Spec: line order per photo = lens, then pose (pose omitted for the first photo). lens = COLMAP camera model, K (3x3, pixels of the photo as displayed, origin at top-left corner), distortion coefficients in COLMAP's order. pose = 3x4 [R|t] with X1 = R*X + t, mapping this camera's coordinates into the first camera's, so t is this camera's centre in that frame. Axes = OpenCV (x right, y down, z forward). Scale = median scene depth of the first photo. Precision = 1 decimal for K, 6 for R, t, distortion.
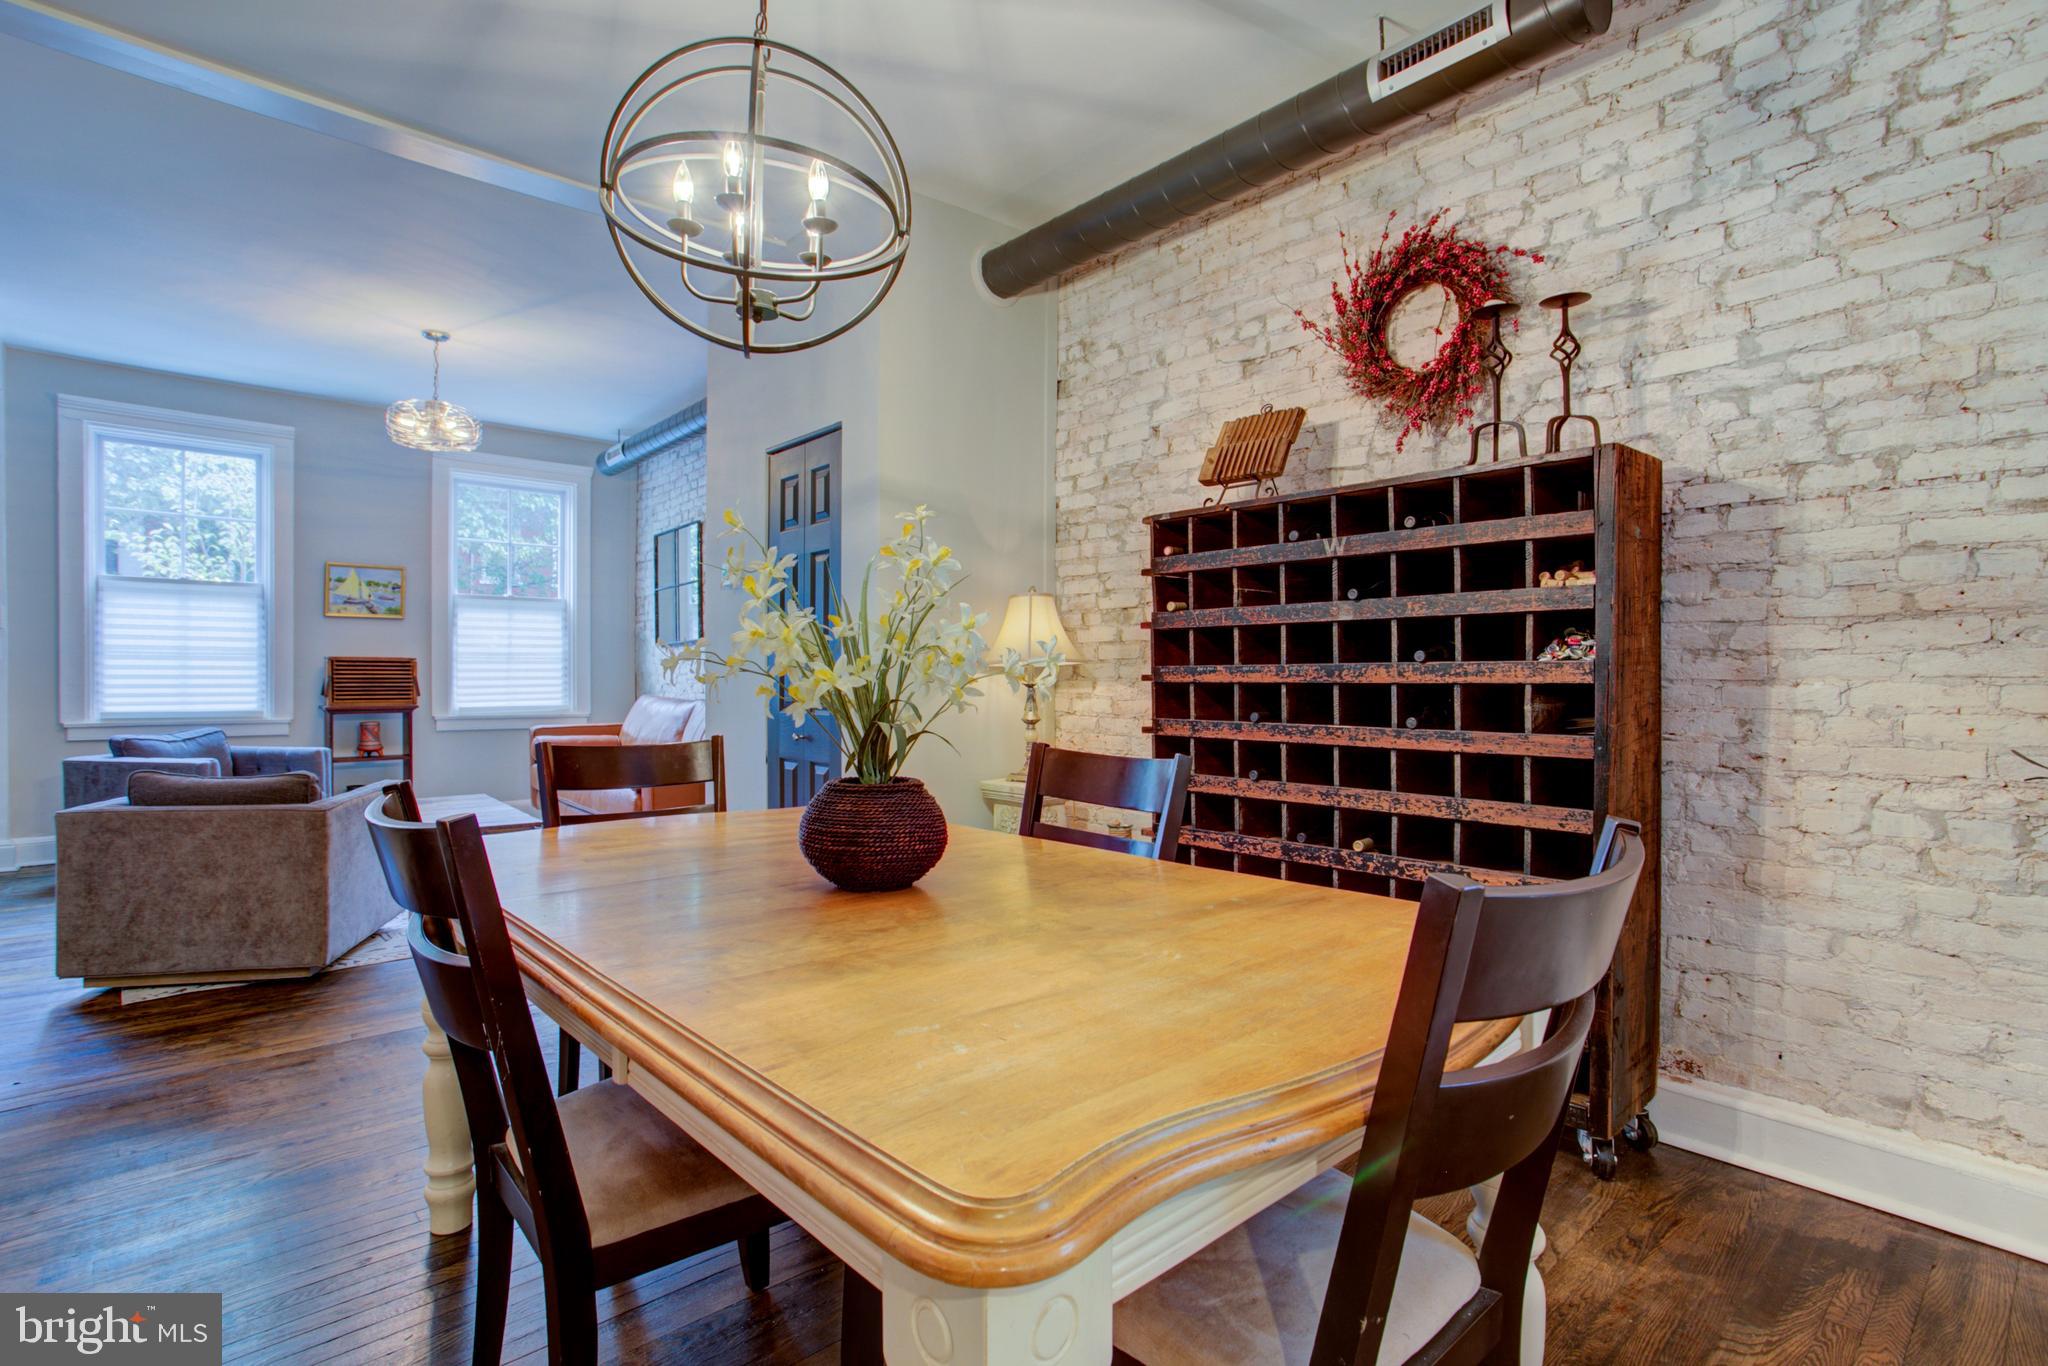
lens RADIAL K [[1006.6, 0, 1033.0], [0, 1006.6, 678.2], [0, 0, 1]] dist [-0.037307, 0.020026]
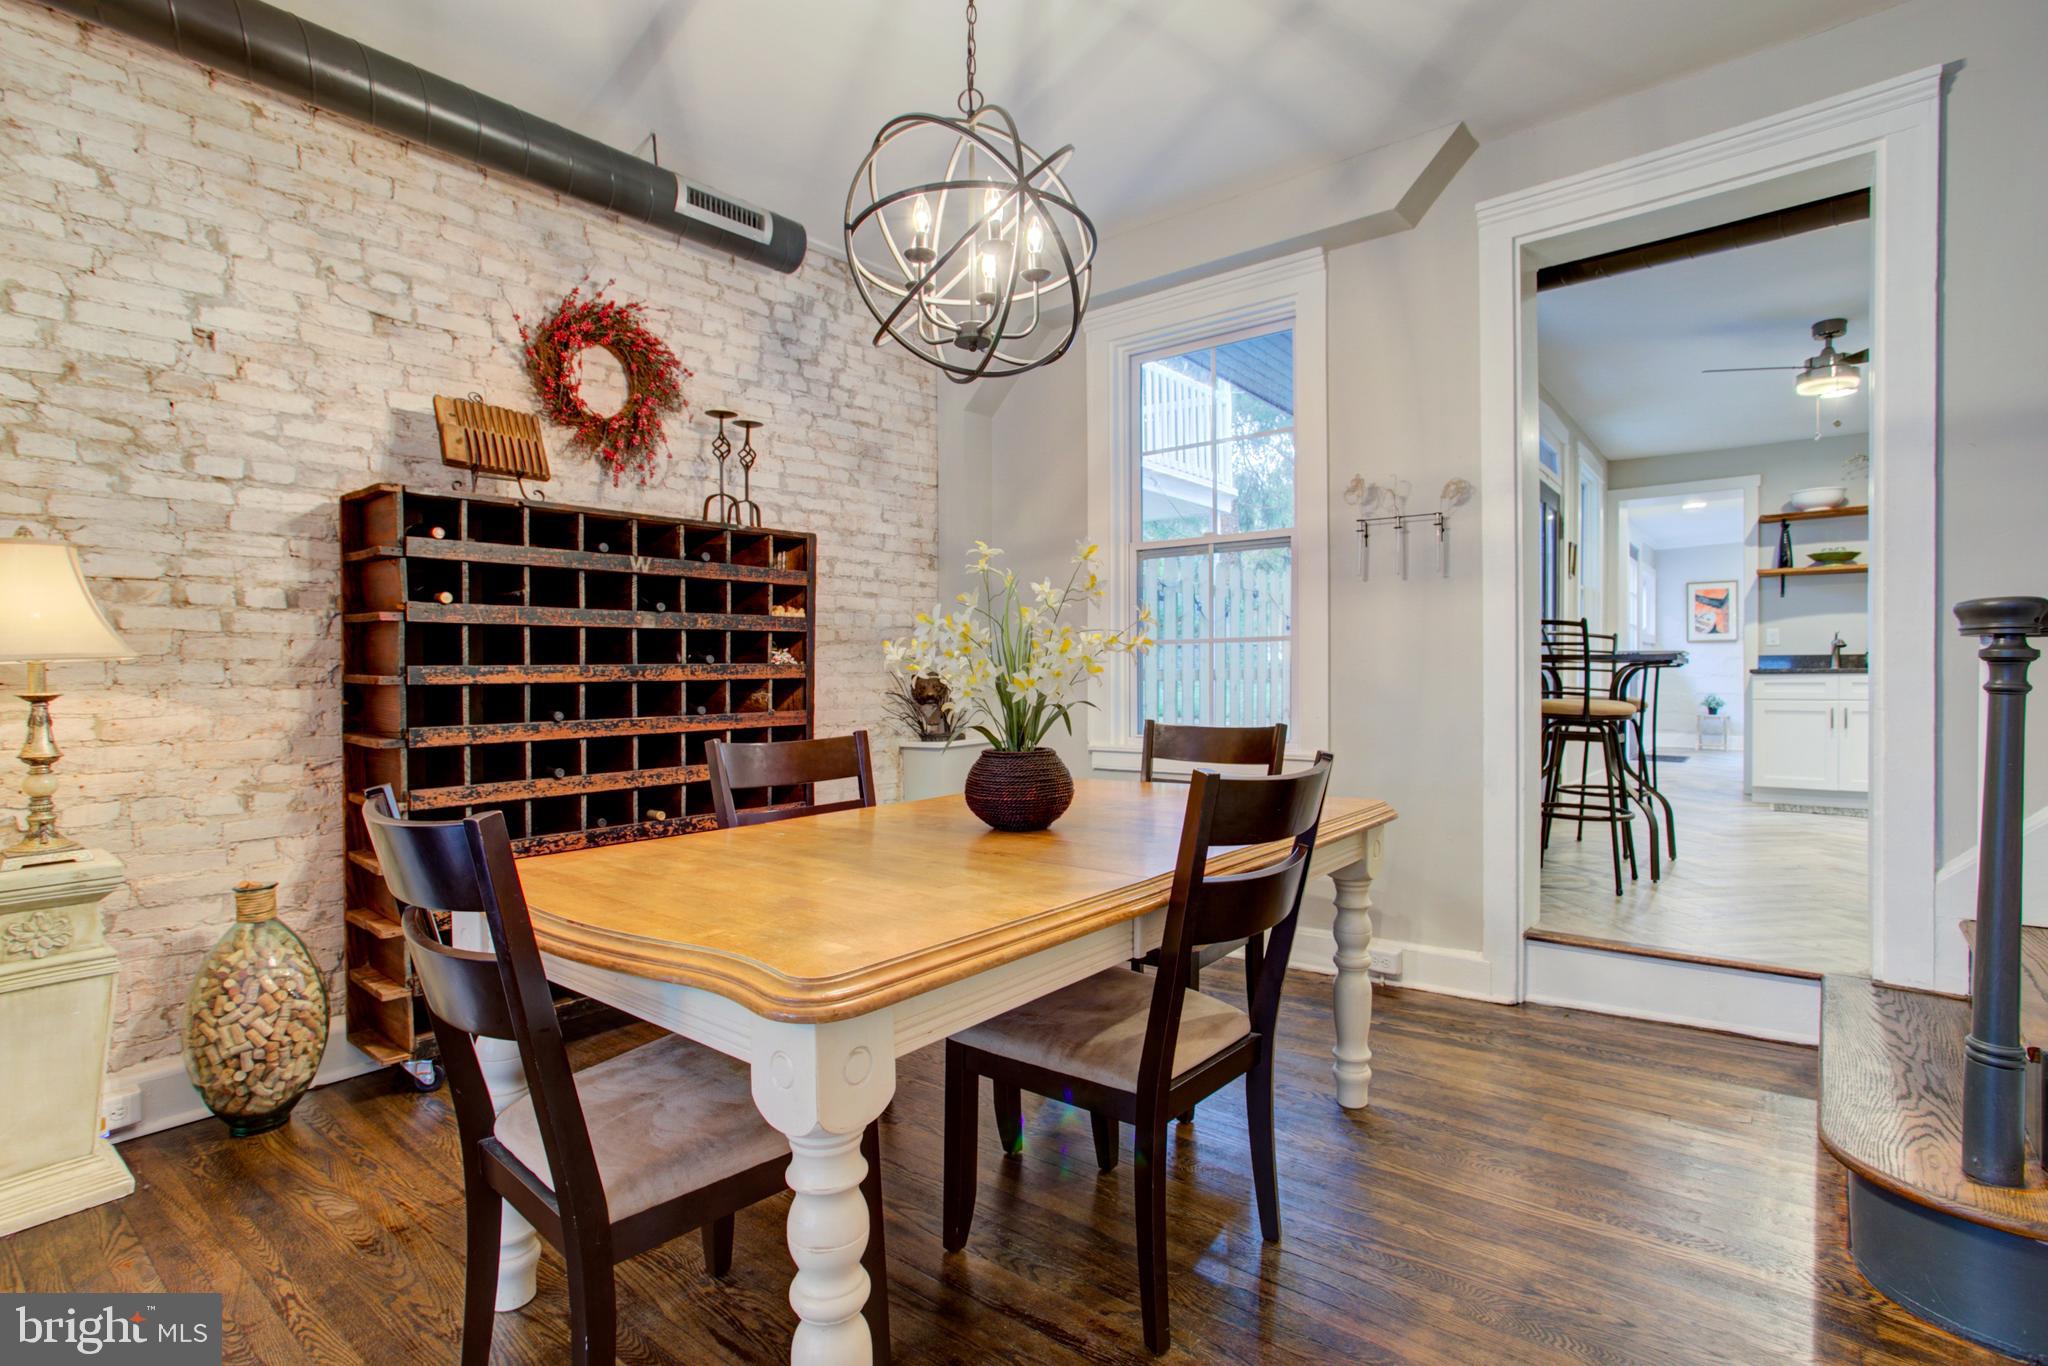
lens RADIAL K [[1006.6, 0, 1012.1], [0, 1006.6, 688.2], [0, 0, 1]] dist [-0.037307, 0.020026]
pose [[-0.160007, -0.016039, 0.986986, -0.389858], [0.012360, 0.999757, 0.018250, -0.001366], [-0.987039, 0.015119, -0.159770, 0.322387]]
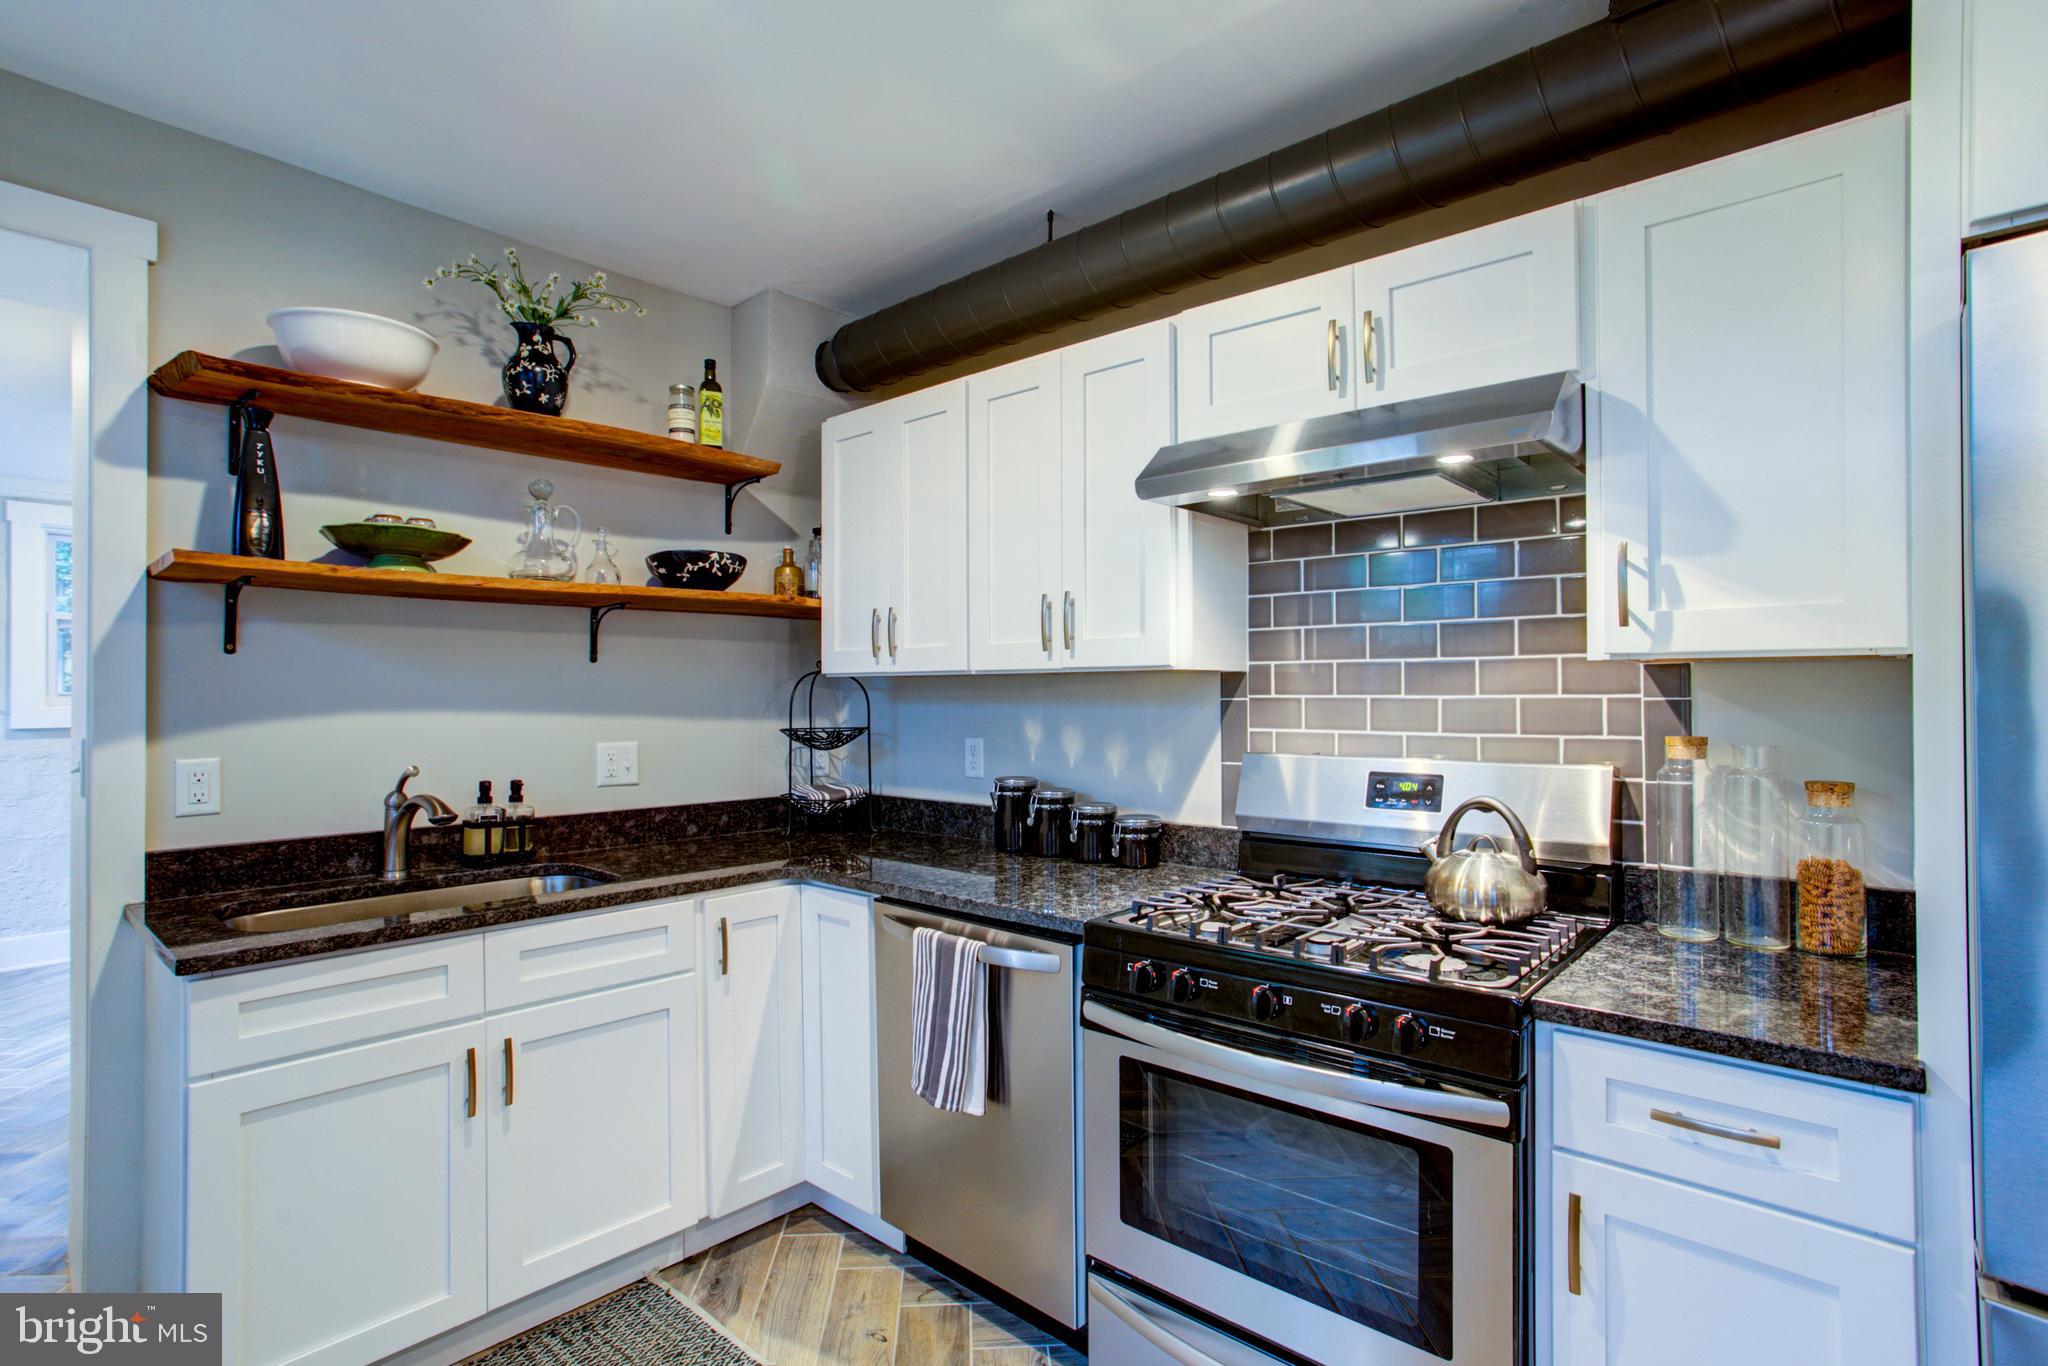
lens RADIAL K [[1006.6, 0, 1030.2], [0, 1006.6, 684.6], [0, 0, 1]] dist [-0.037307, 0.020026]
pose [[-0.994963, -0.006027, -0.100066, 0.401601], [-0.006222, 0.999979, 0.001633, -0.070171], [0.100054, 0.002247, -0.994979, -0.409777]]
